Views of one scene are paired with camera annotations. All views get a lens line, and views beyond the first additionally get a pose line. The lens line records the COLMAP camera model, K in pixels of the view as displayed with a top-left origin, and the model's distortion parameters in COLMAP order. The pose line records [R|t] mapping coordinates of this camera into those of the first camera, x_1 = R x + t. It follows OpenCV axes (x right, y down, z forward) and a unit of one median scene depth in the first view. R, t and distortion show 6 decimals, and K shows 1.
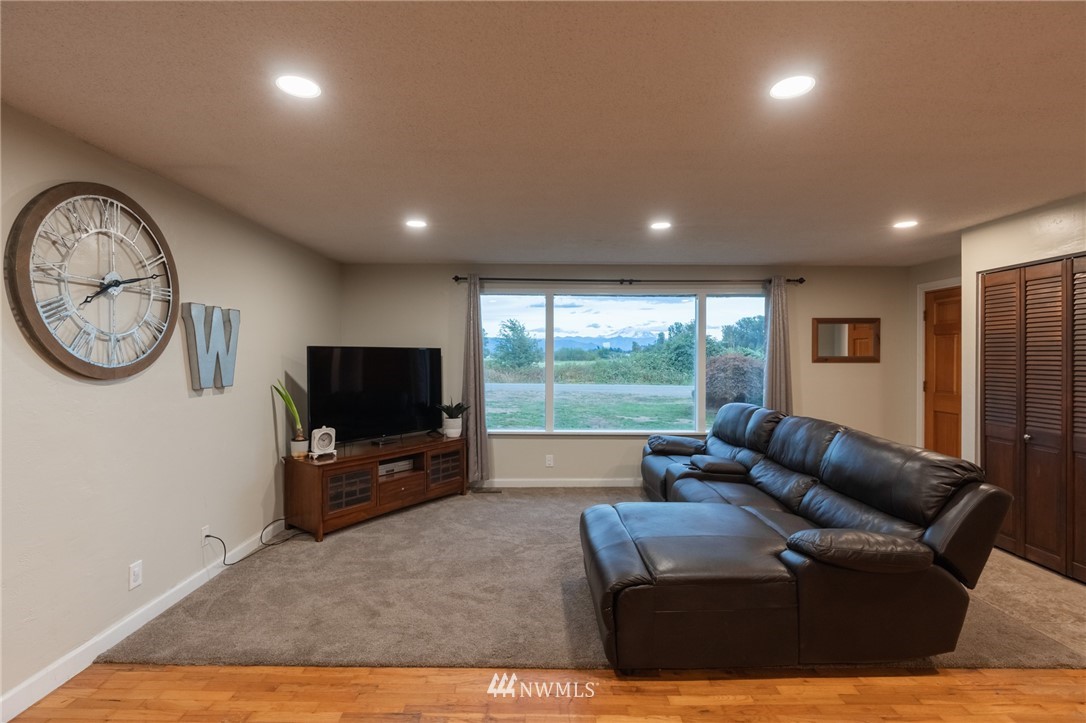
lens RADIAL K [[495.3, 0, 539.5], [0, 495.3, 361.1], [0, 0, 1]] dist [-0.009907, 0.002073]
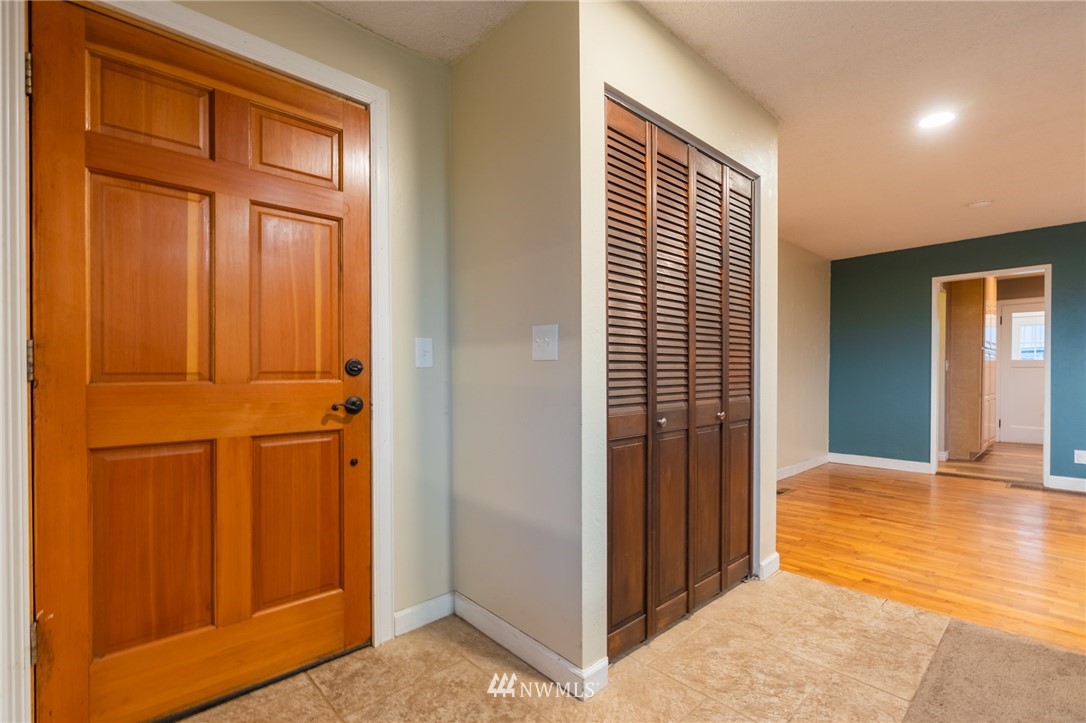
lens RADIAL K [[495.3, 0, 541.2], [0, 495.3, 365.3], [0, 0, 1]] dist [-0.009907, 0.002073]
pose [[-0.670797, -0.002600, 0.741636, 0.456687], [0.005118, 0.999954, 0.008135, 0.056282], [-0.741623, 0.009252, -0.670753, 1.046268]]
